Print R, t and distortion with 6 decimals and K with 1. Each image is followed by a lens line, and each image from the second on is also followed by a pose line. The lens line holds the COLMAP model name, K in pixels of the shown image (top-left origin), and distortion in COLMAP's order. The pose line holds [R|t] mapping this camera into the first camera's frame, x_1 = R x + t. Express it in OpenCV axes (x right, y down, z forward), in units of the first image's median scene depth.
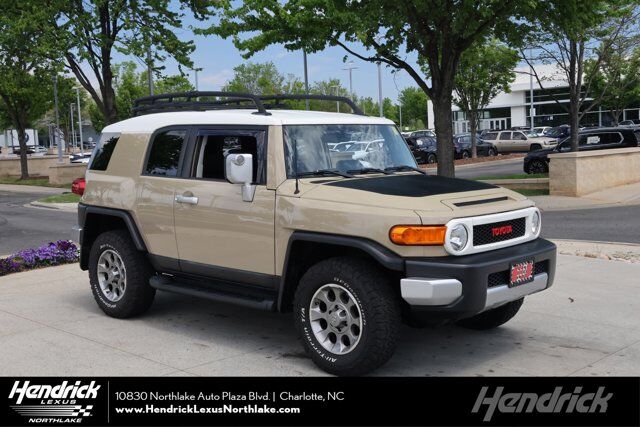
lens RADIAL K [[756.2, 0, 343.5], [0, 756.2, 214.4], [0, 0, 1]] dist [-0.006144, -0.005838]
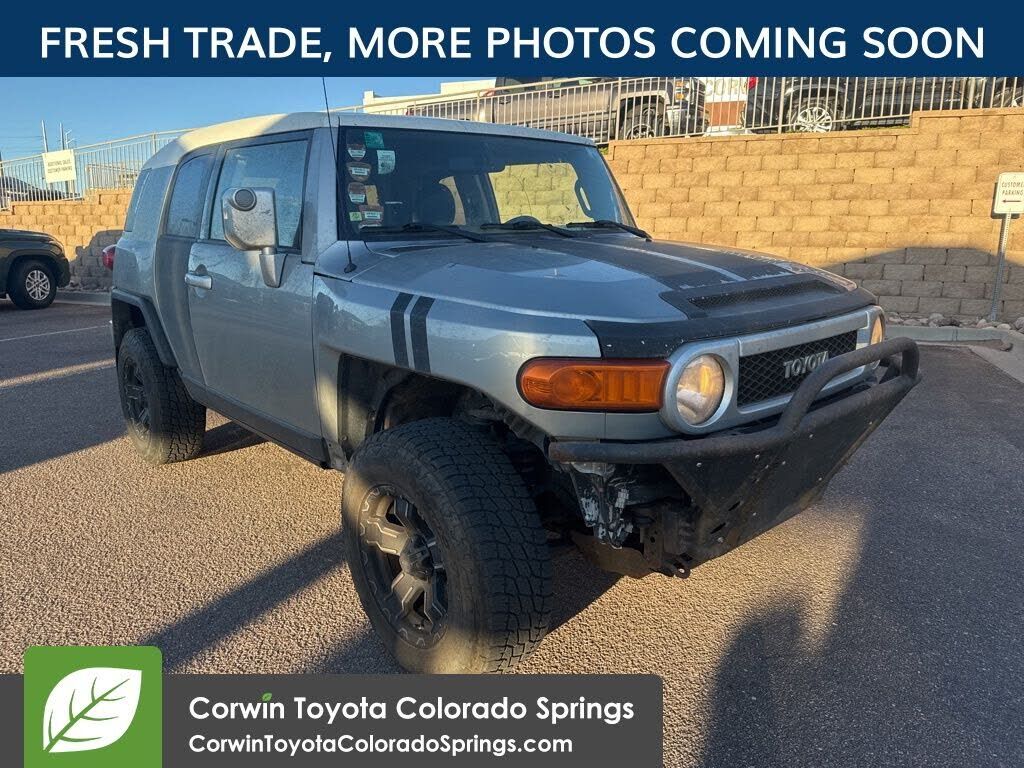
lens RADIAL K [[750.9, 0, 512.0], [0, 750.9, 384.0], [0, 0, 1]] dist [-0.001155, -0.003950]
pose [[0.993662, 0.024383, -0.109730, 0.089608], [-0.010937, 0.992531, 0.121505, -0.016449], [0.111873, -0.119535, 0.986507, 0.552929]]
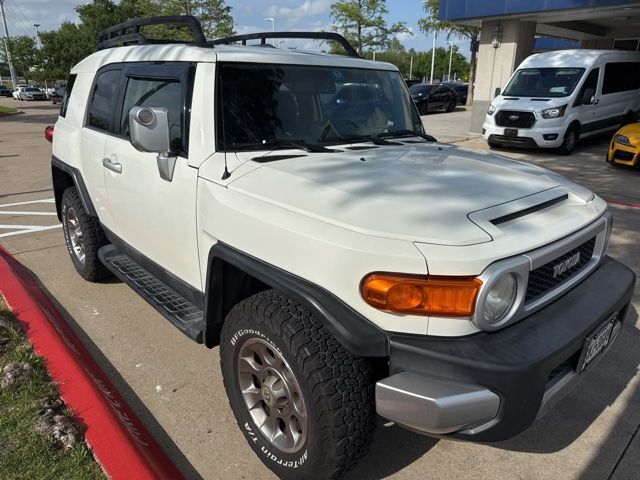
lens RADIAL K [[469.3, 0, 320.0], [0, 469.3, 240.0], [0, 0, 1]] dist [-0.001155, -0.003950]
pose [[0.994360, 0.060206, -0.087309, 0.052026], [-0.040095, 0.975553, 0.216075, -0.064487], [0.098183, -0.211356, 0.972465, 0.626510]]
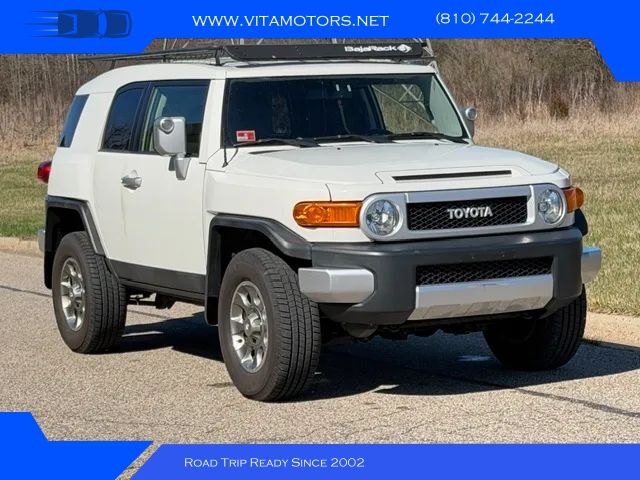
lens RADIAL K [[1828.4, 0, 320.0], [0, 1828.4, 240.0], [0, 0, 1]] dist [-0.017915, 0.231186]
pose [[0.938238, 0.002154, -0.345983, 0.676592], [-0.009966, 0.999734, -0.020803, 0.084860], [0.345846, 0.022966, 0.938010, -0.715581]]
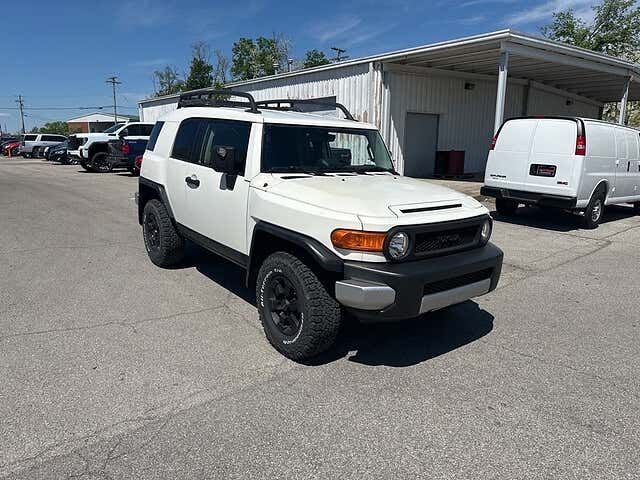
lens RADIAL K [[469.3, 0, 320.0], [0, 469.3, 240.0], [0, 0, 1]] dist [-0.001155, -0.003950]
pose [[0.985283, 0.094600, -0.142364, 0.123664], [-0.076244, 0.988671, 0.129290, -0.045481], [0.152982, -0.116533, 0.981334, 0.327172]]
